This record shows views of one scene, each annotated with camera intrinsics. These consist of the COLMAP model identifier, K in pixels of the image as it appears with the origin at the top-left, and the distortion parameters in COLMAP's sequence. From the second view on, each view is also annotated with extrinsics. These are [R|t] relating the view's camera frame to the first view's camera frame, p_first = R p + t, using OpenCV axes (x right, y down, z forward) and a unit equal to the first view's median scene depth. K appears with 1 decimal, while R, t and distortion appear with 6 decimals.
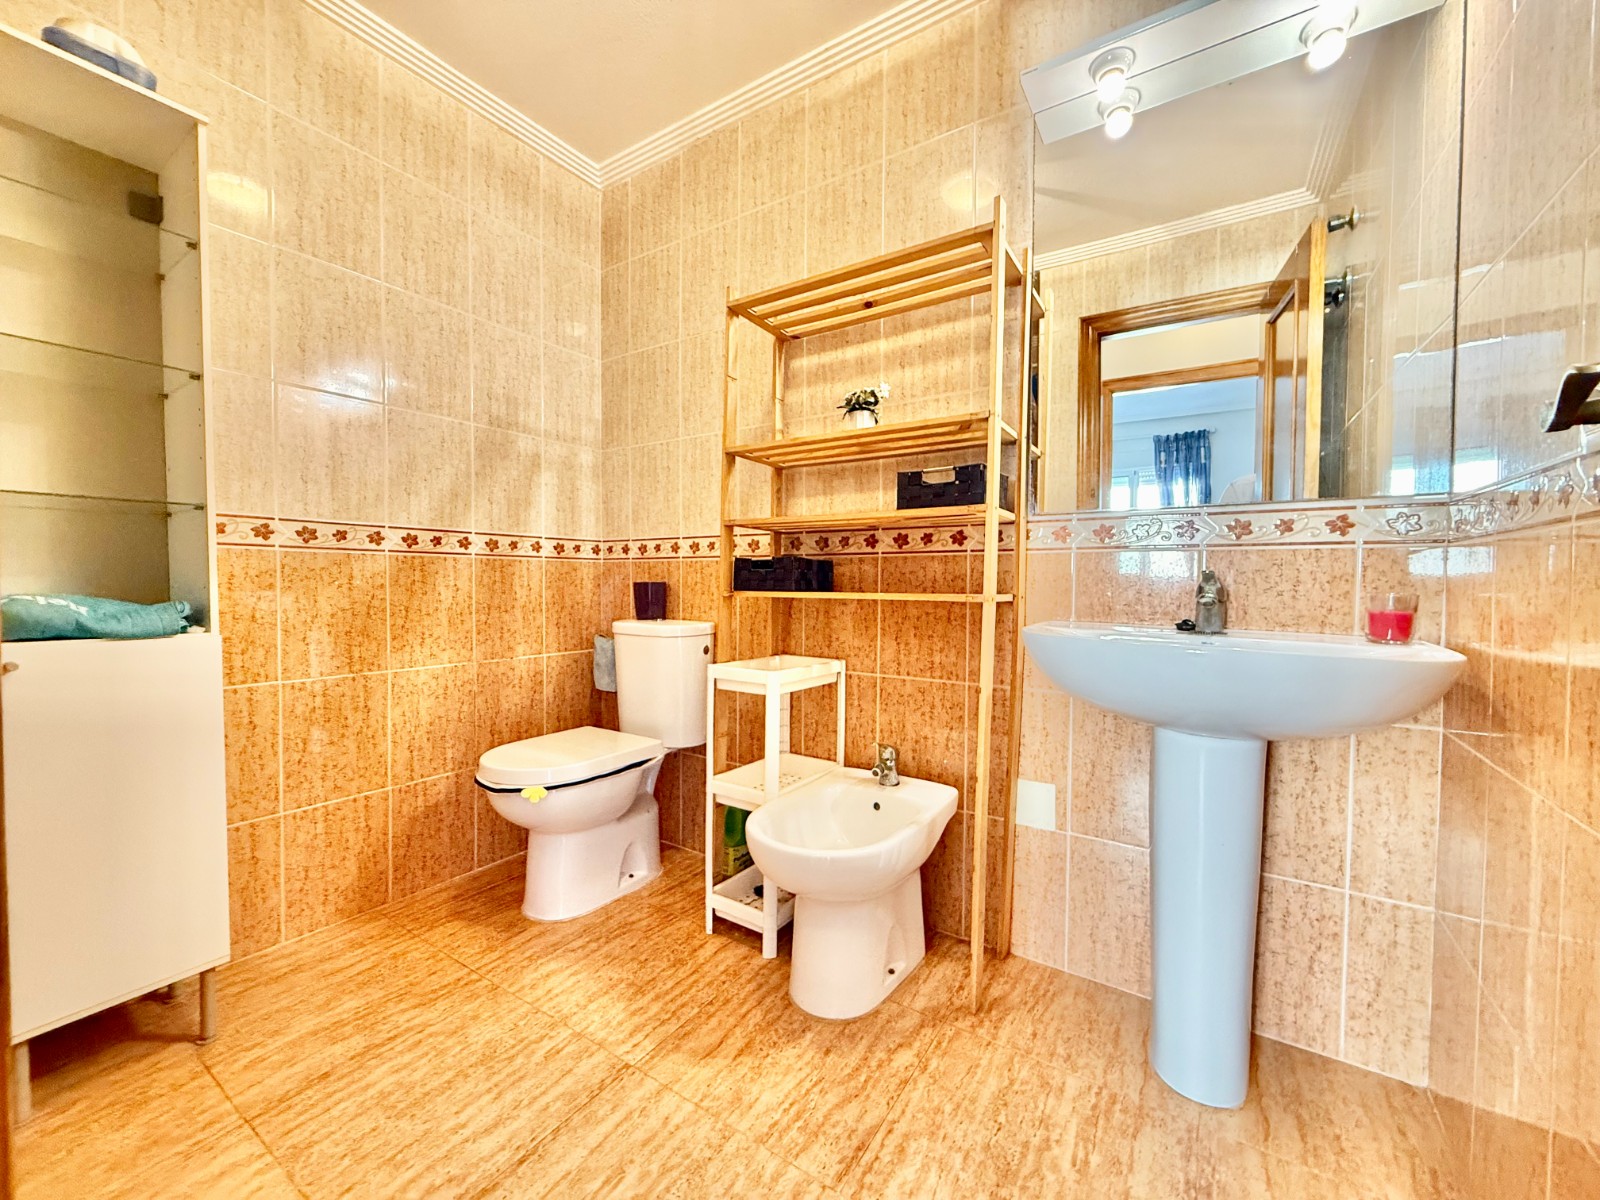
lens RADIAL K [[636.0, 0, 786.7], [0, 636.0, 597.5], [0, 0, 1]] dist [0.000514, -0.000079]
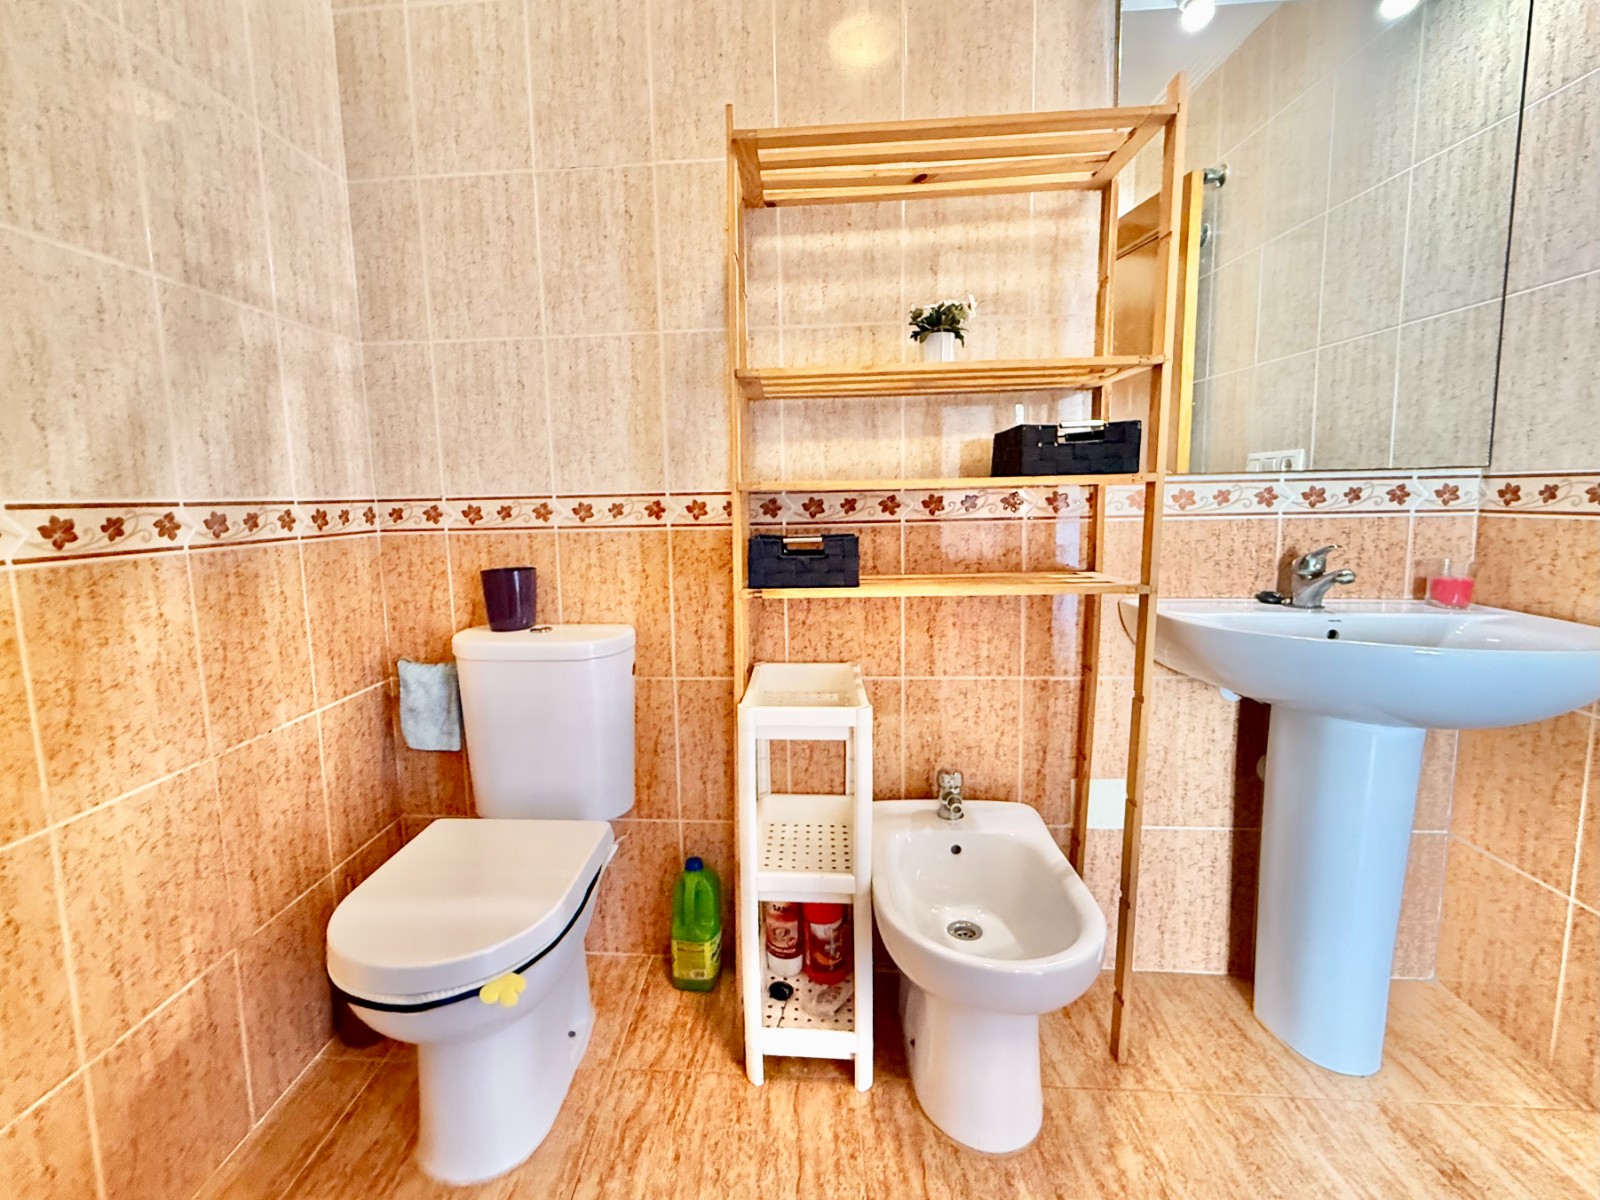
lens RADIAL K [[719.4, 0, 747.6], [0, 719.4, 580.4], [0, 0, 1]] dist [0.002064, -0.000689]
pose [[0.871562, -0.083040, 0.483202, -0.406819], [0.040459, 0.994373, 0.097909, -0.084390], [-0.488613, -0.065784, 0.870017, 0.311456]]
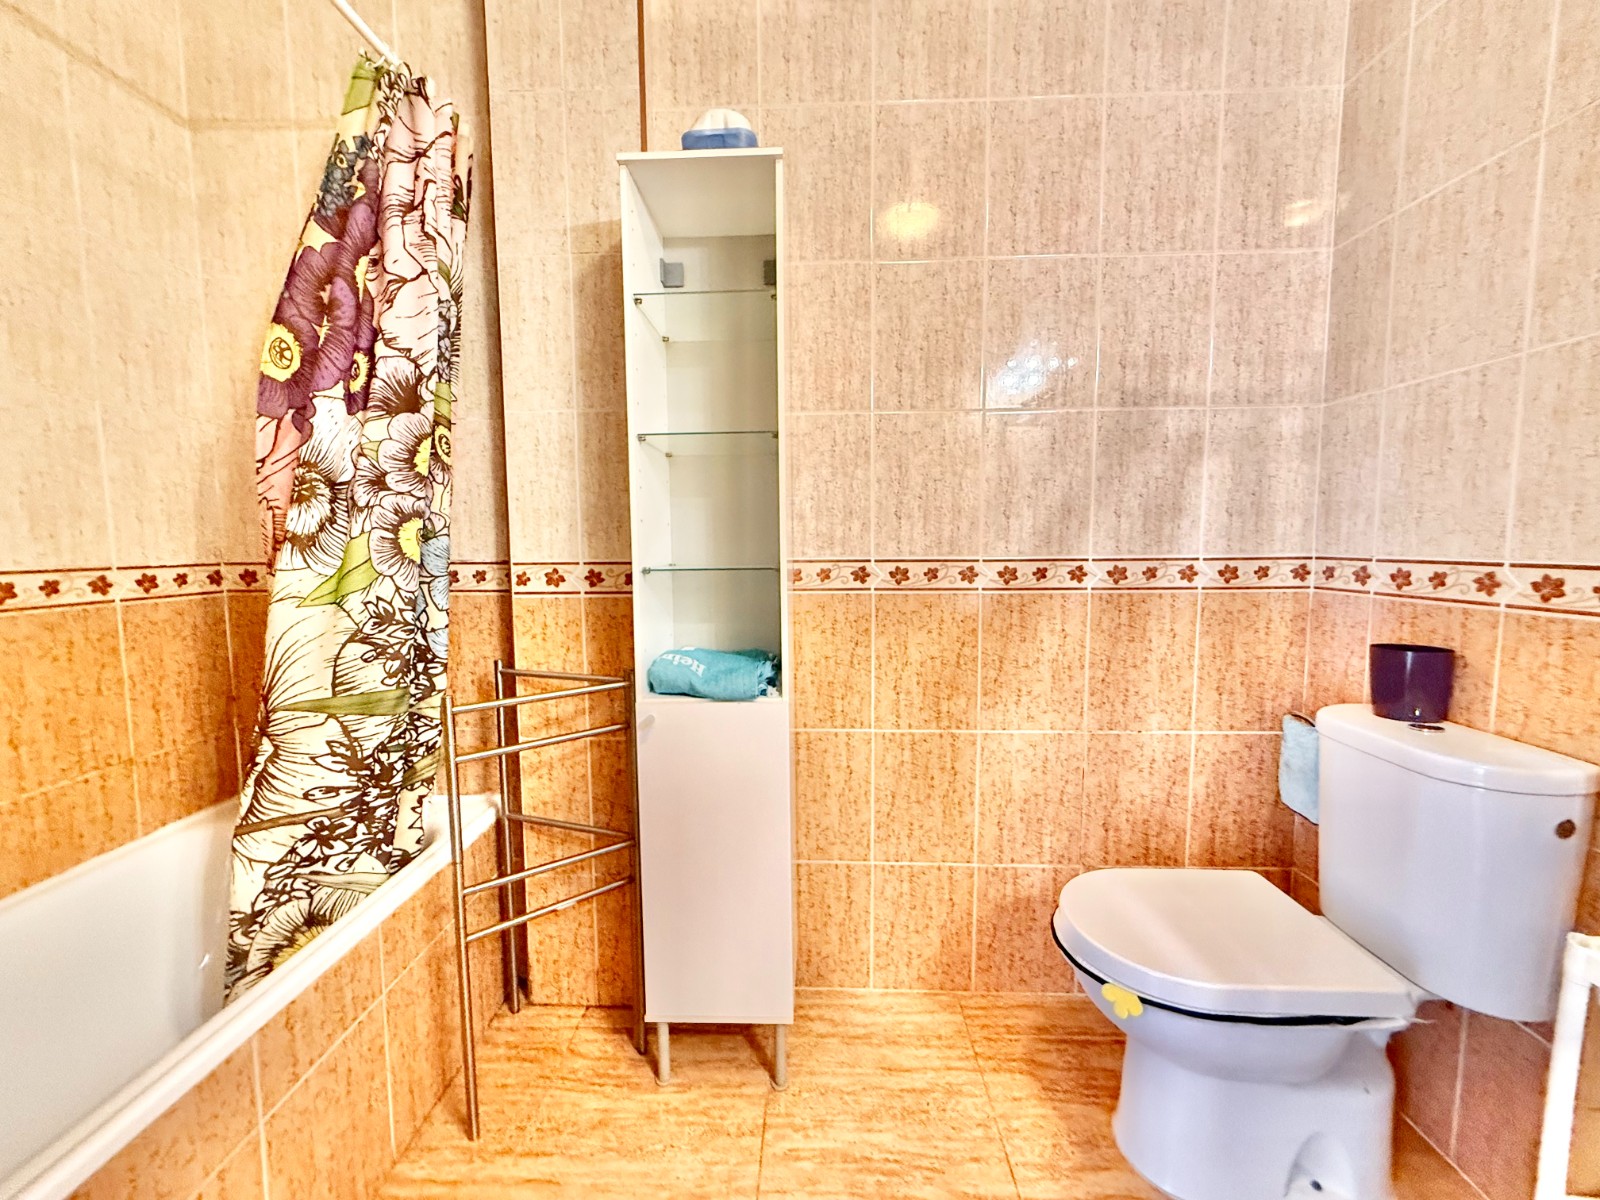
lens RADIAL K [[636.0, 0, 796.3], [0, 636.0, 600.3], [0, 0, 1]] dist [0.000514, -0.000079]
pose [[0.533182, 0.068150, -0.843251, -0.052095], [-0.010287, 0.997199, 0.074087, -0.112000], [0.845938, -0.030827, 0.532390, 0.335072]]
